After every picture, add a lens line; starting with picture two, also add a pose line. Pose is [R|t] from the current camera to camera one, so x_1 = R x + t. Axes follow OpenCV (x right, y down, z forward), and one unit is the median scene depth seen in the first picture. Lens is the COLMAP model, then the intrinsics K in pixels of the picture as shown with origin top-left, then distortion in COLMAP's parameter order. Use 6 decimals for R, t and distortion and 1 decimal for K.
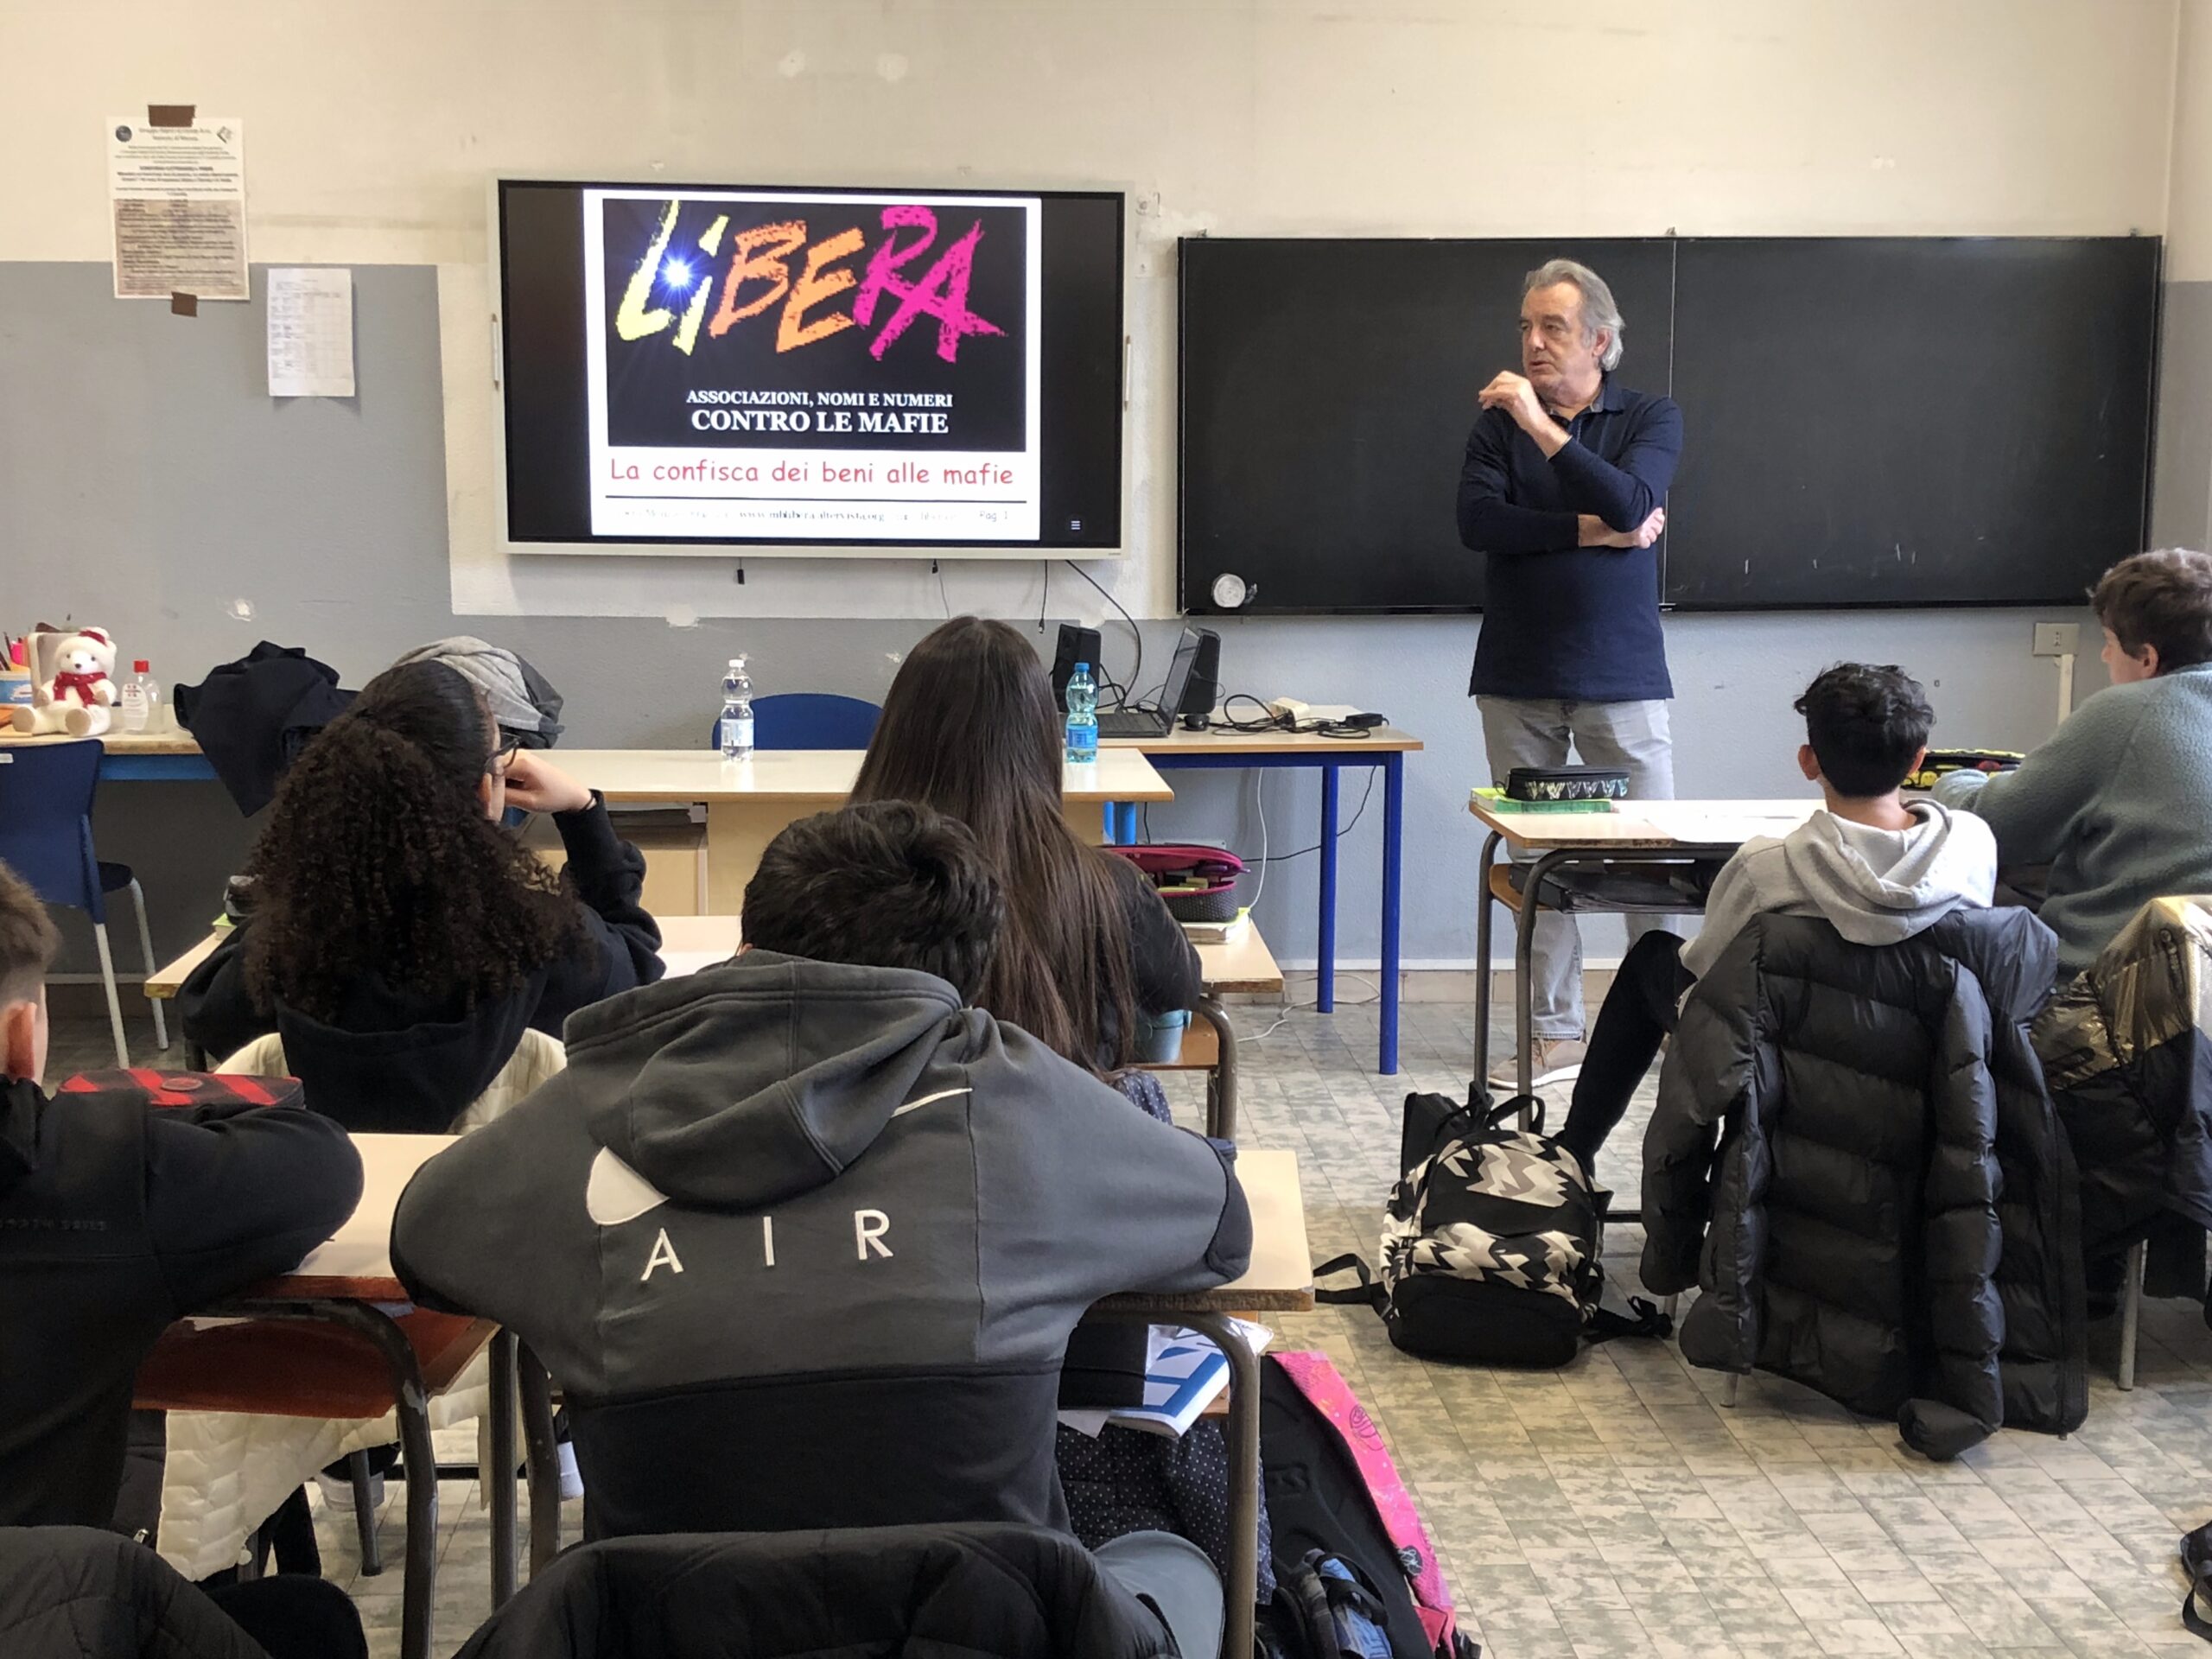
lens RADIAL K [[2952.7, 0, 1106.0], [0, 2952.7, 829.5], [0, 0, 1]] dist [0.094112, -0.327258]
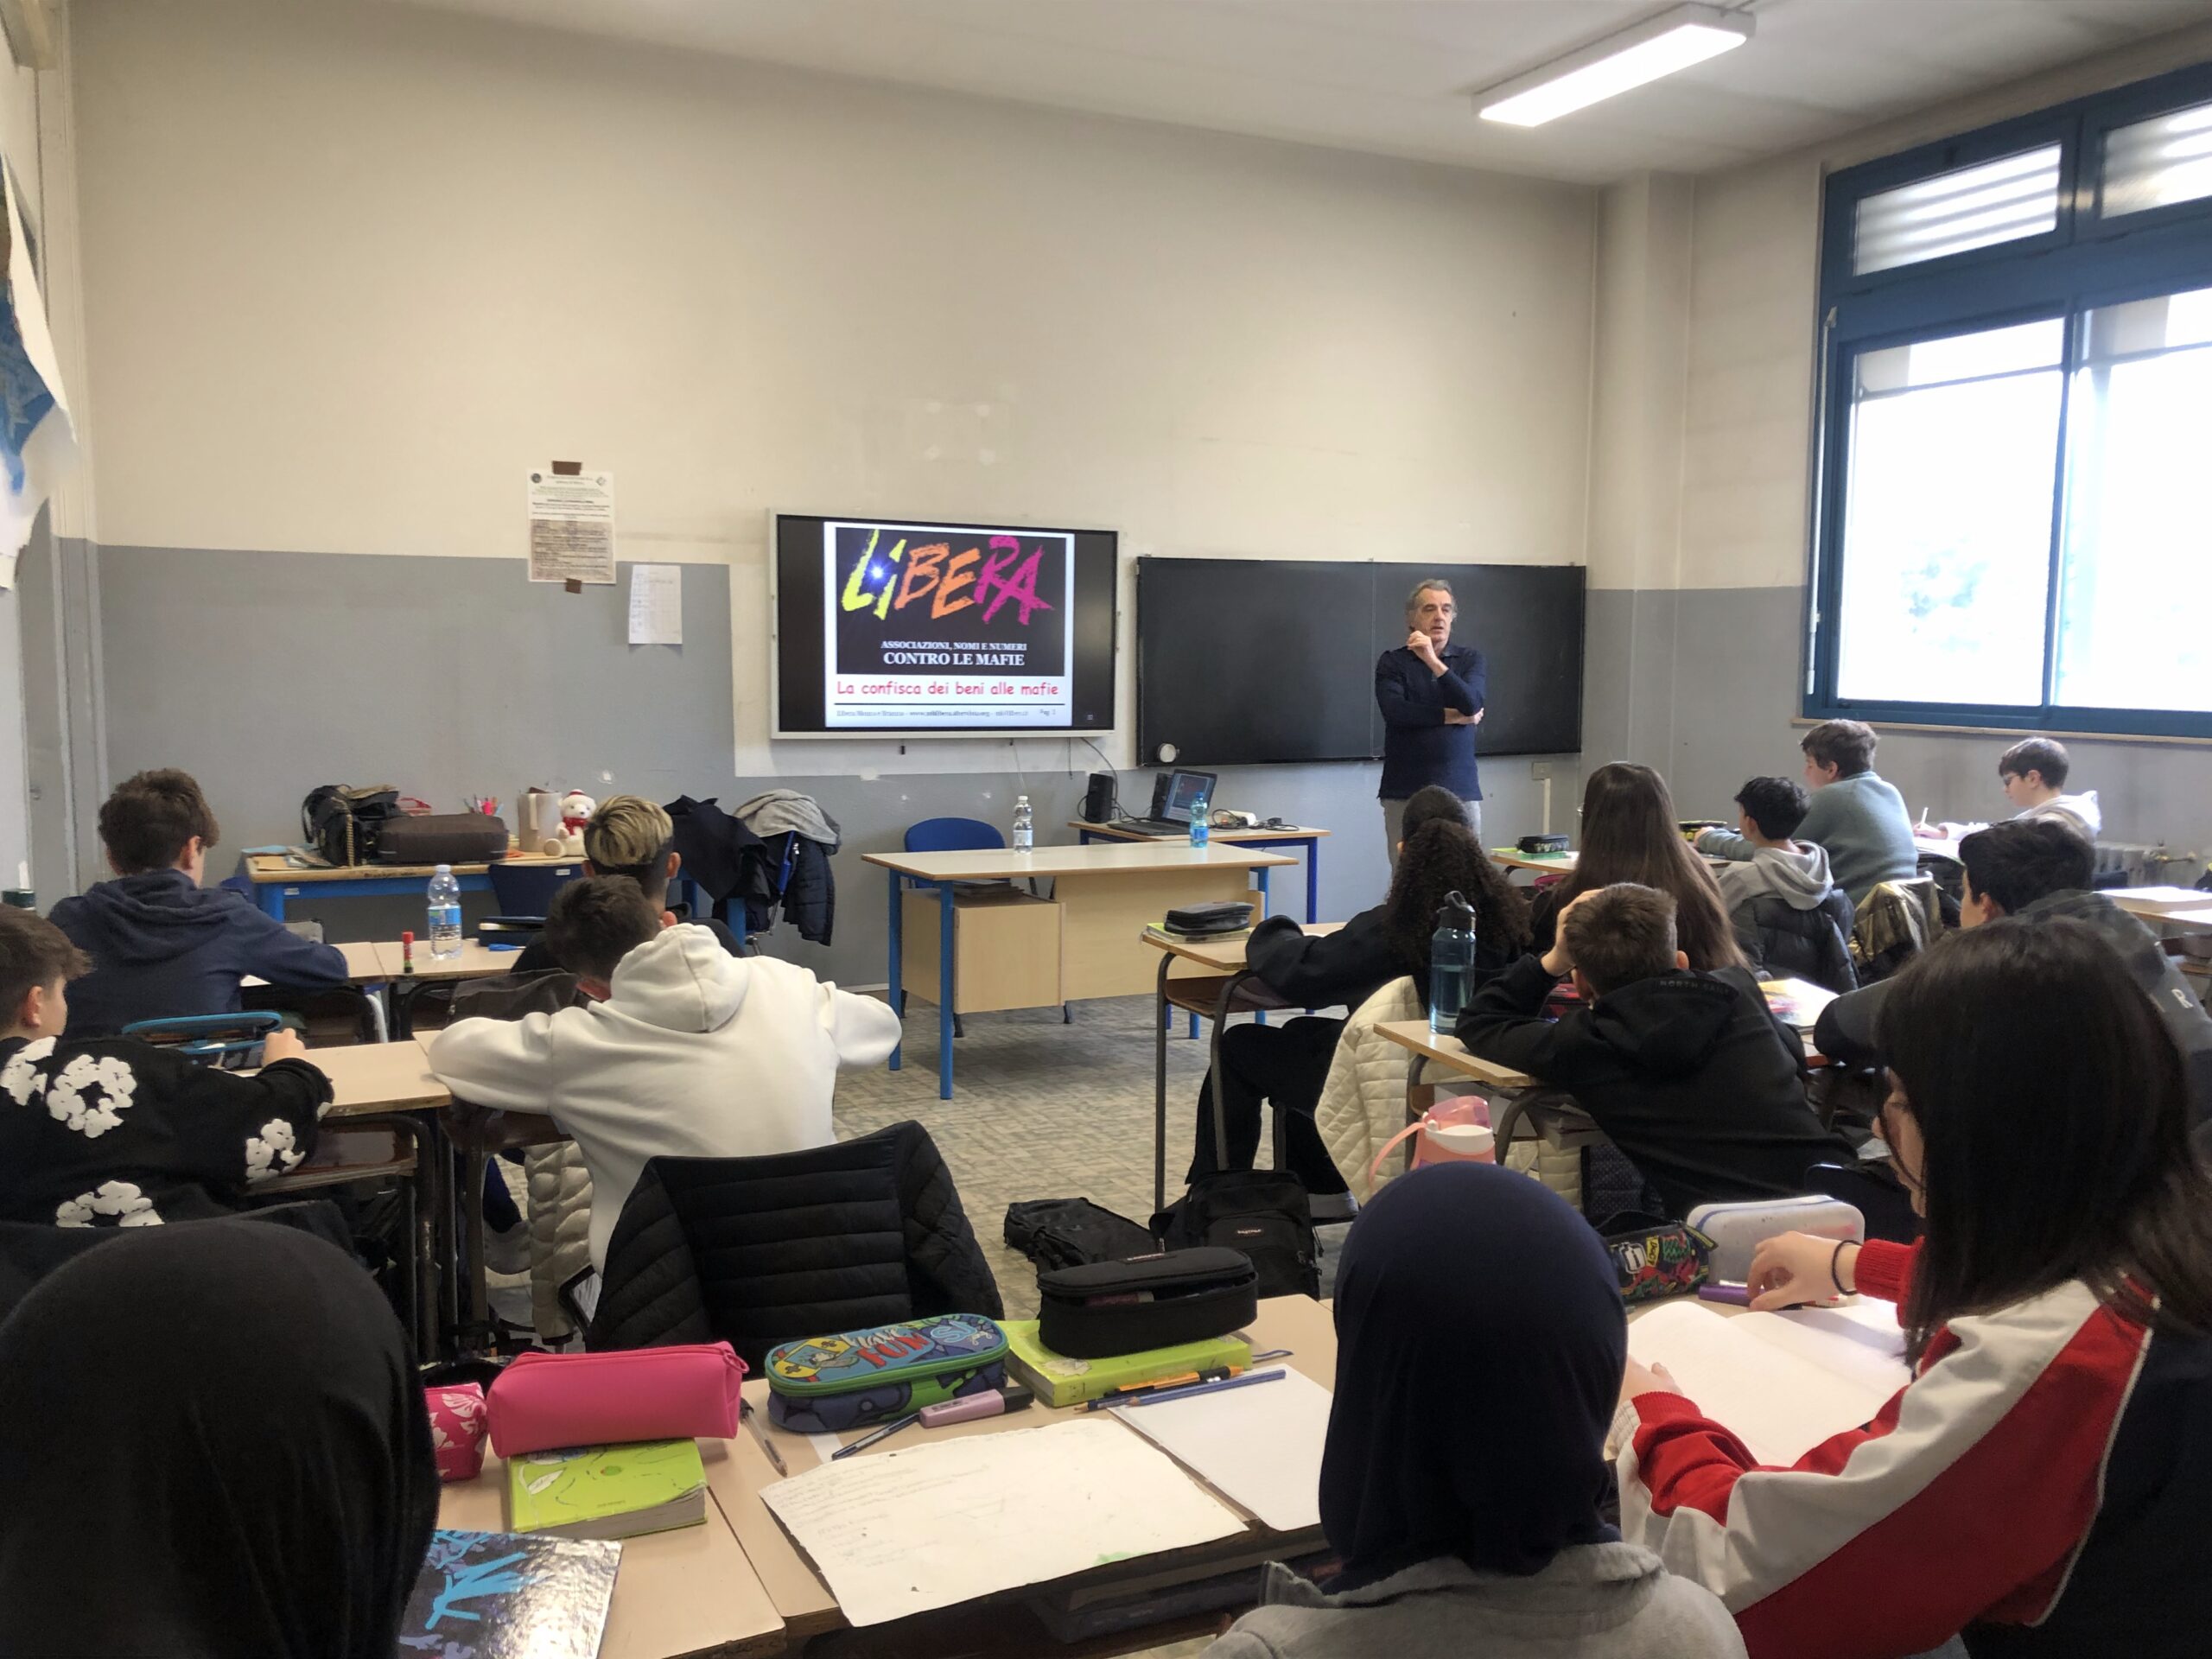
lens RADIAL K [[1854.6, 0, 1106.0], [0, 1854.6, 829.5], [0, 0, 1]] dist [0.051634, -0.002117]
pose [[0.926164, -0.034479, 0.375542, -0.425817], [0.050417, 0.998193, -0.032695, 0.000262], [-0.373736, 0.049214, 0.926229, -0.023374]]
